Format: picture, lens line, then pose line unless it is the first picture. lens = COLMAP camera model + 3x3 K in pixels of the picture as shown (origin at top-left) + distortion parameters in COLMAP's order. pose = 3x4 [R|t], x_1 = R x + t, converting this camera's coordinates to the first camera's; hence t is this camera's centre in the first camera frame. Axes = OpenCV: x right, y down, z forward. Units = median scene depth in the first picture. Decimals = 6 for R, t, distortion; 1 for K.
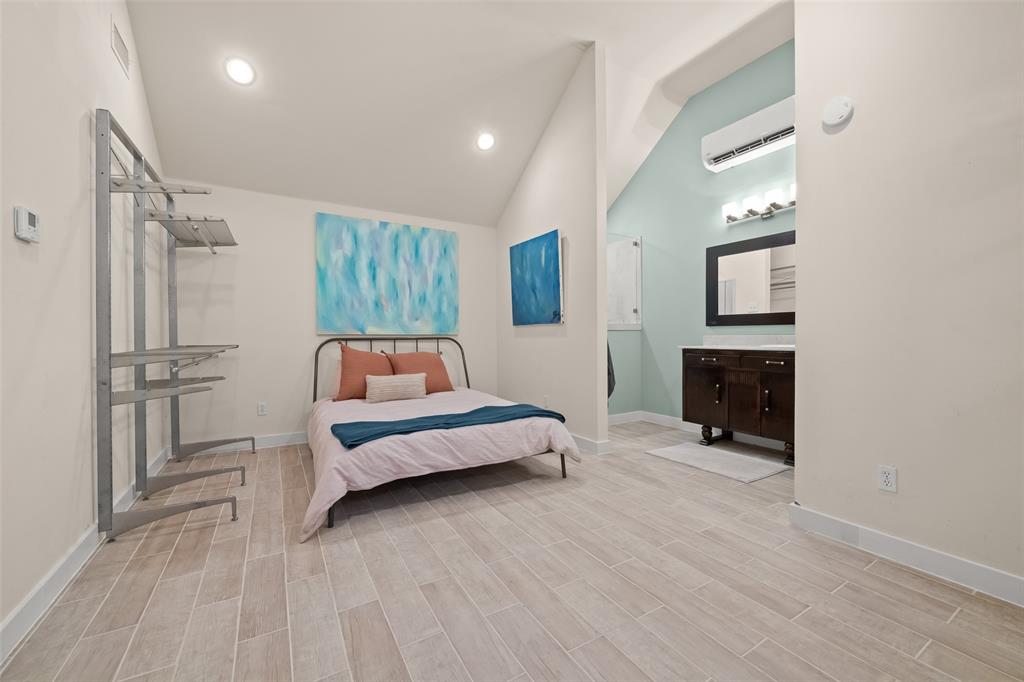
lens RADIAL K [[407.3, 0, 512.4], [0, 407.3, 333.4], [0, 0, 1]] dist [-0.002366, -0.000522]
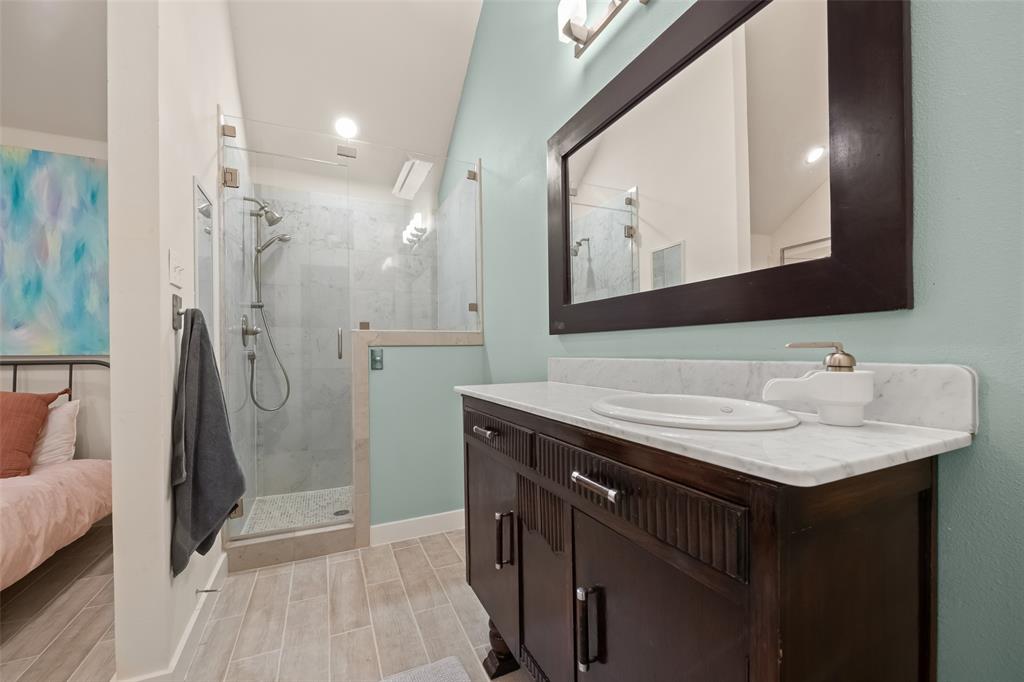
lens RADIAL K [[413.5, 0, 512.0], [0, 413.5, 341.0], [0, 0, 1]] dist [-0.001467, -0.000228]
pose [[0.994889, -0.005956, -0.100798, 0.436301], [0.004252, 0.999845, -0.017107, -0.003940], [0.100884, 0.016591, 0.994760, 0.533985]]
